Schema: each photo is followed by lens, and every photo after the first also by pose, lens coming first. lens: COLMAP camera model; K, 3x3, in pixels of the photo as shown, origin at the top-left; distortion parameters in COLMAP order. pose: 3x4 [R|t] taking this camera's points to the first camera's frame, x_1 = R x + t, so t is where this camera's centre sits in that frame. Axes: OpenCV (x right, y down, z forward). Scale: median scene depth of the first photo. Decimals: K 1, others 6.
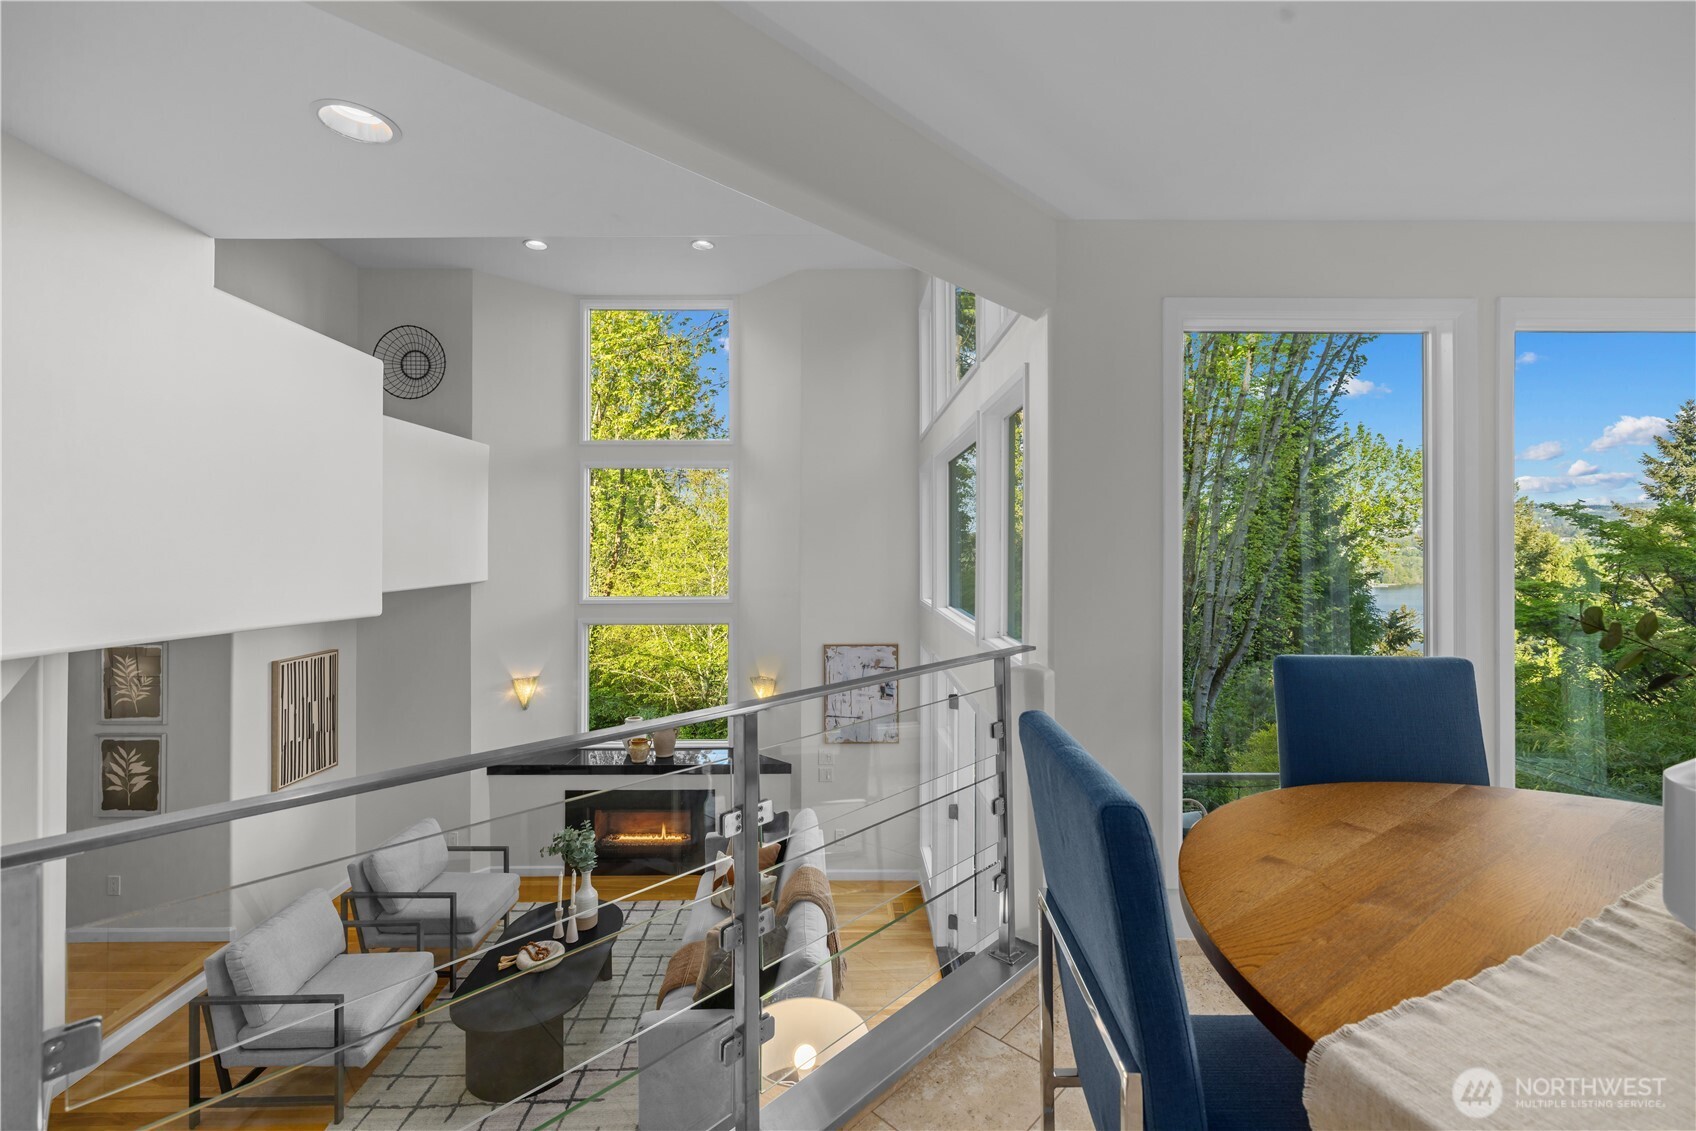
lens RADIAL K [[727.5, 0, 840.6], [0, 727.5, 551.7], [0, 0, 1]] dist [0.000012, 0.000039]
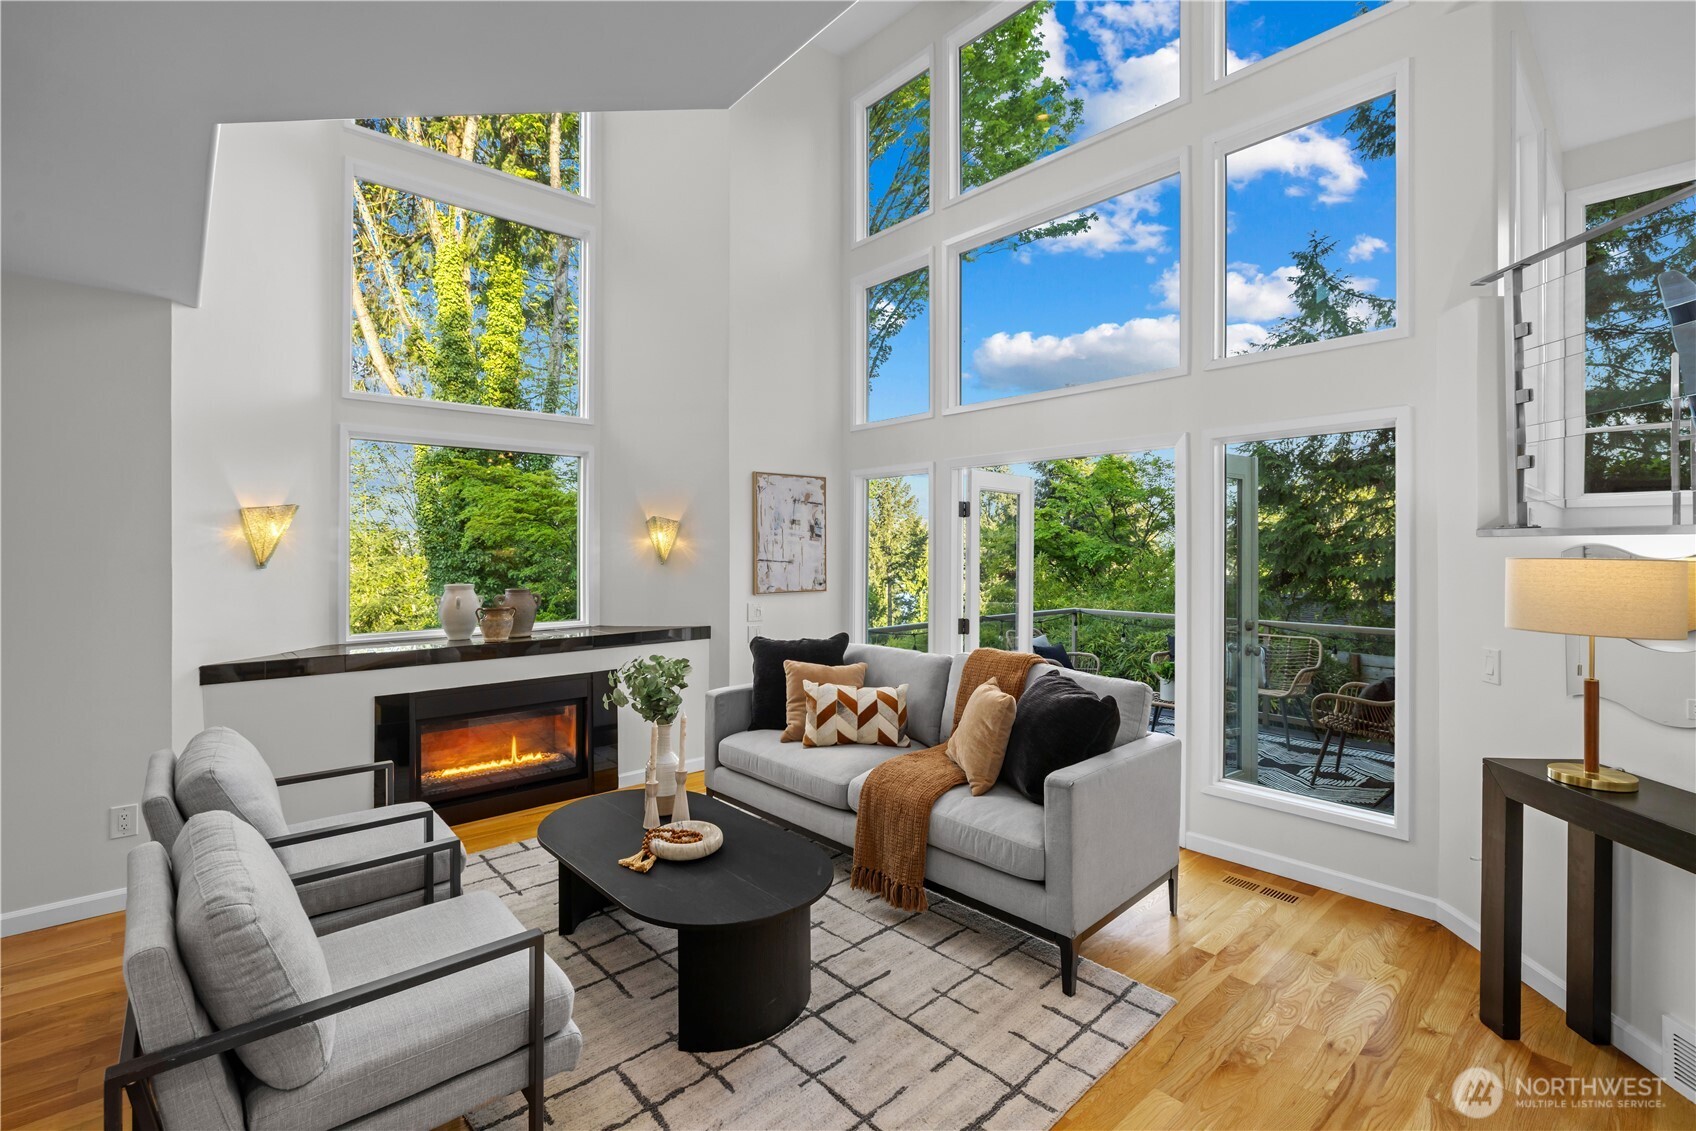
lens RADIAL K [[765.0, 0, 839.1], [0, 765.0, 560.0], [0, 0, 1]] dist [0.002042, 0.000144]
pose [[0.752946, -0.005879, 0.658057, -0.510615], [0.003739, 0.999982, 0.004655, 0.221979], [-0.658072, -0.001045, 0.752954, 0.300695]]
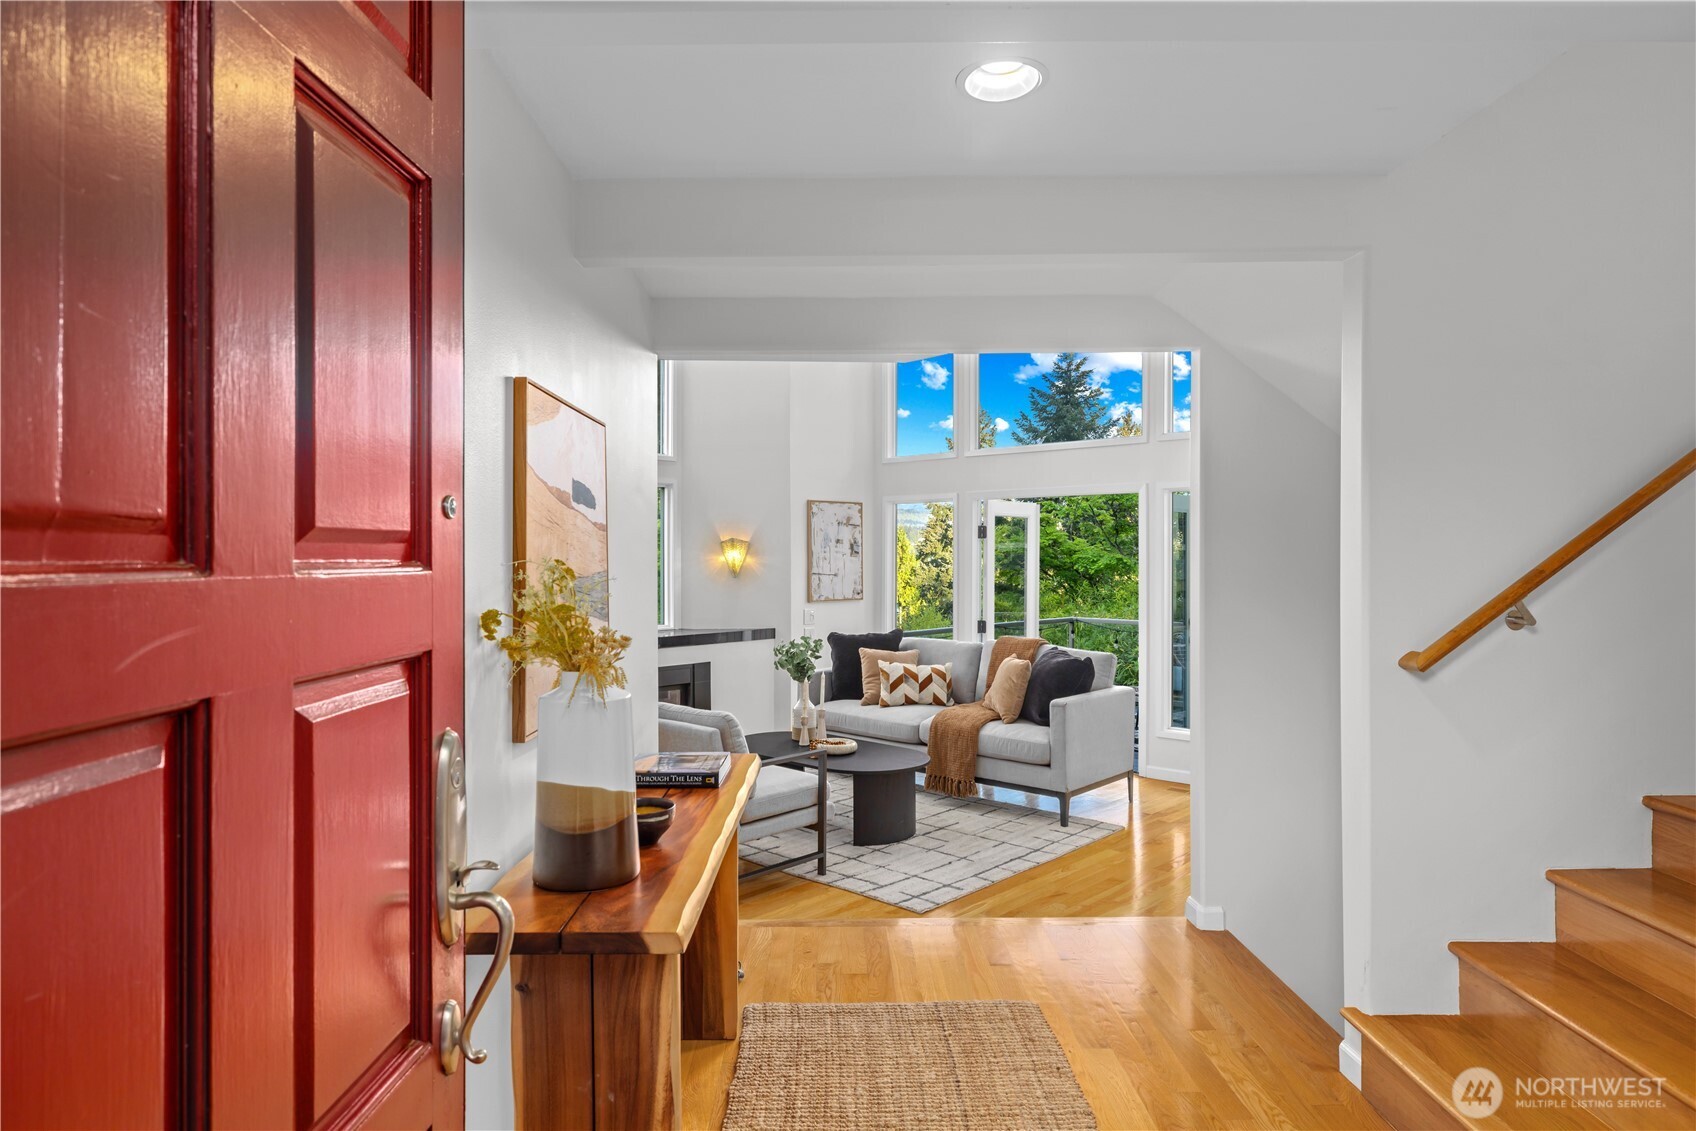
lens RADIAL K [[1034.7, 0, 848.0], [0, 1034.7, 565.5], [0, 0, 1]] dist [-0.003078, -0.000327]
pose [[0.696780, -0.006309, 0.717257, -0.976860], [0.007041, 0.999973, 0.001956, 0.212552], [-0.717250, 0.003687, 0.696806, 0.001965]]
